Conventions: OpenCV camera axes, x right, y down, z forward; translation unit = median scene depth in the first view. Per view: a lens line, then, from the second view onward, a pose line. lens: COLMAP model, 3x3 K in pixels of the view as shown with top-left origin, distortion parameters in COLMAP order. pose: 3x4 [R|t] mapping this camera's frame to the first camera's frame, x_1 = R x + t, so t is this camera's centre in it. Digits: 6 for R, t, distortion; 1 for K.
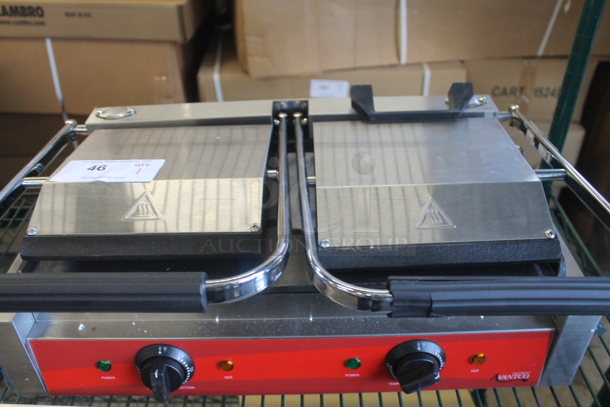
lens RADIAL K [[555.3, 0, 304.1], [0, 555.3, 190.0], [0, 0, 1]] dist [-0.156469, 0.146402]
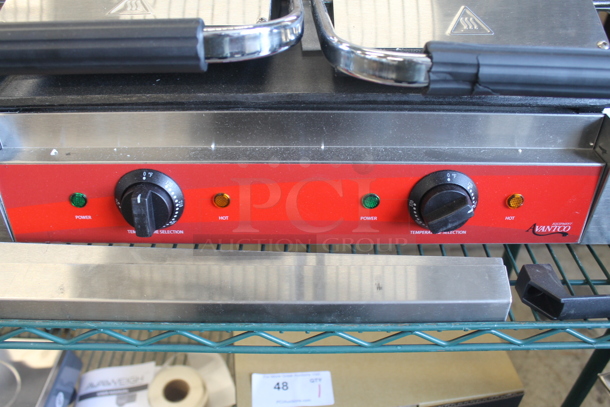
lens RADIAL K [[555.3, 0, 304.1], [0, 555.3, 190.0], [0, 0, 1]] dist [-0.156469, 0.146402]
pose [[0.999550, 0.027061, 0.012930, -0.025693], [-0.027373, 0.999322, 0.024621, 0.279517], [-0.012255, -0.024964, 0.999613, 0.135754]]
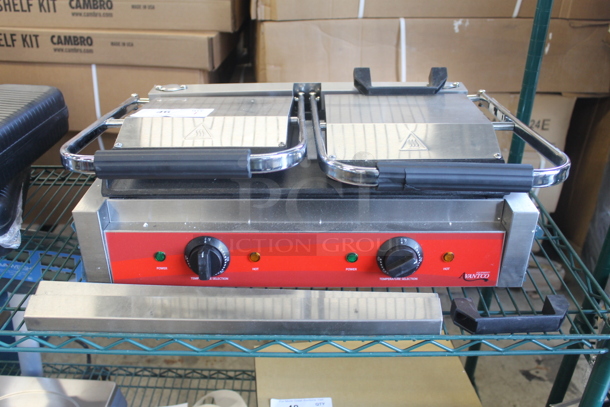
lens RADIAL K [[555.3, 0, 304.1], [0, 555.3, 190.0], [0, 0, 1]] dist [-0.156469, 0.146402]
pose [[0.999575, 0.025744, -0.013646, -0.010709], [-0.027195, 0.992435, -0.119725, 0.316487], [0.010460, 0.120045, 0.992713, -0.328661]]
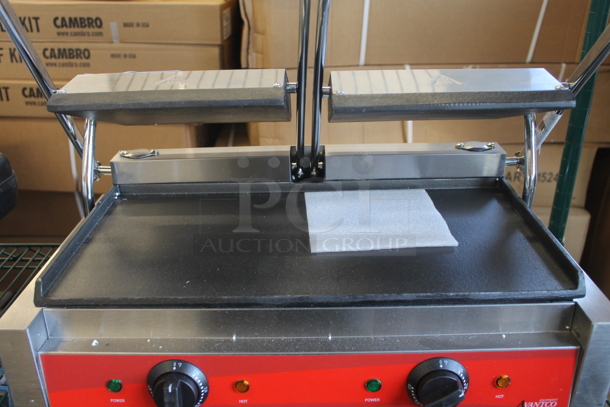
lens RADIAL K [[555.3, 0, 304.1], [0, 555.3, 190.0], [0, 0, 1]] dist [-0.156469, 0.146402]
pose [[0.999910, 0.011717, -0.006584, -0.030221], [-0.012807, 0.979229, -0.202354, 0.174373], [0.004077, 0.202421, 0.979290, -0.012624]]
